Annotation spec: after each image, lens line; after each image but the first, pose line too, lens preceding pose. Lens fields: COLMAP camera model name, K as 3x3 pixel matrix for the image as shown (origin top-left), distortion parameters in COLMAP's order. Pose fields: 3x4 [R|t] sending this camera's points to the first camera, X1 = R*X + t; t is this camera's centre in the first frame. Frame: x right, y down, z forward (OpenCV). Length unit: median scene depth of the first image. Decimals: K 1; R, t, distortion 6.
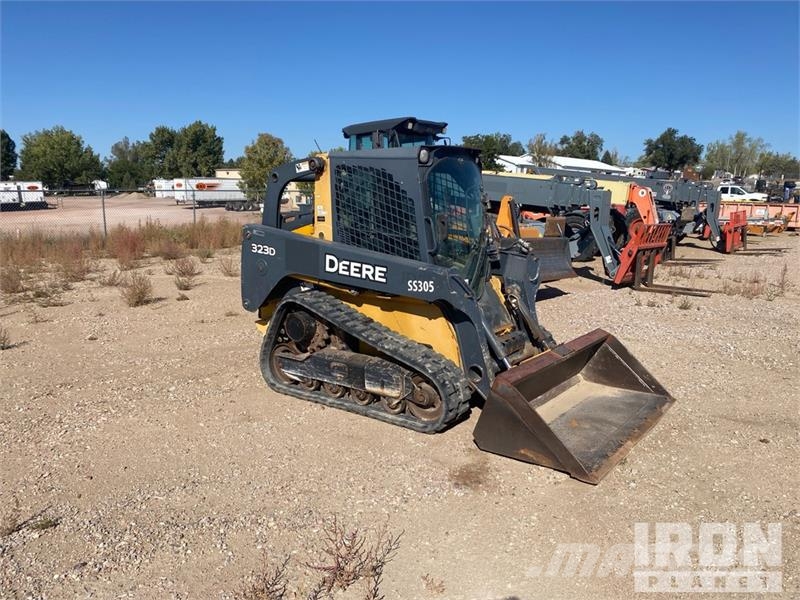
lens RADIAL K [[605.6, 0, 394.6], [0, 605.6, 299.3], [0, 0, 1]] dist [0.110721, -0.232755]
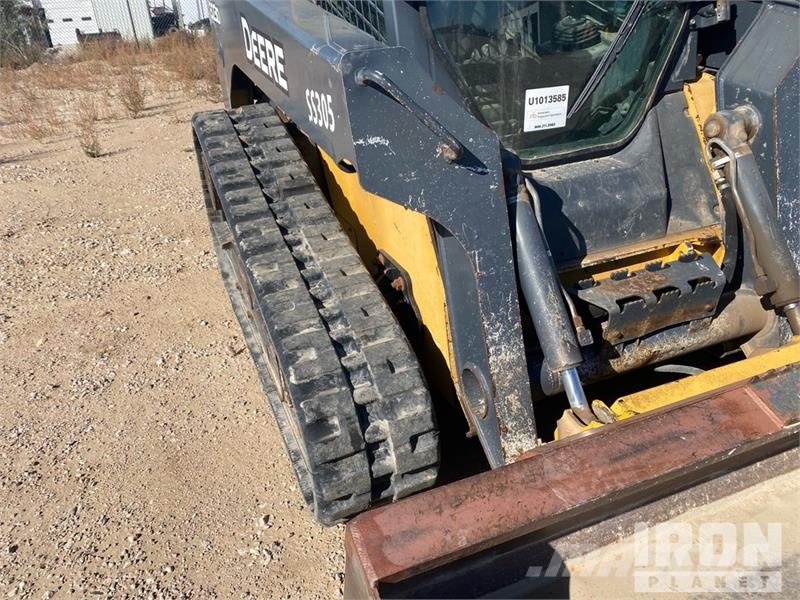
lens RADIAL K [[612.2, 0, 399.6], [0, 612.2, 291.0], [0, 0, 1]] dist [0.063926, -0.079118]
pose [[0.854218, 0.183585, -0.486424, 0.231512], [-0.026896, 0.949934, 0.311290, -0.029928], [0.519219, -0.252827, 0.816388, 0.669351]]
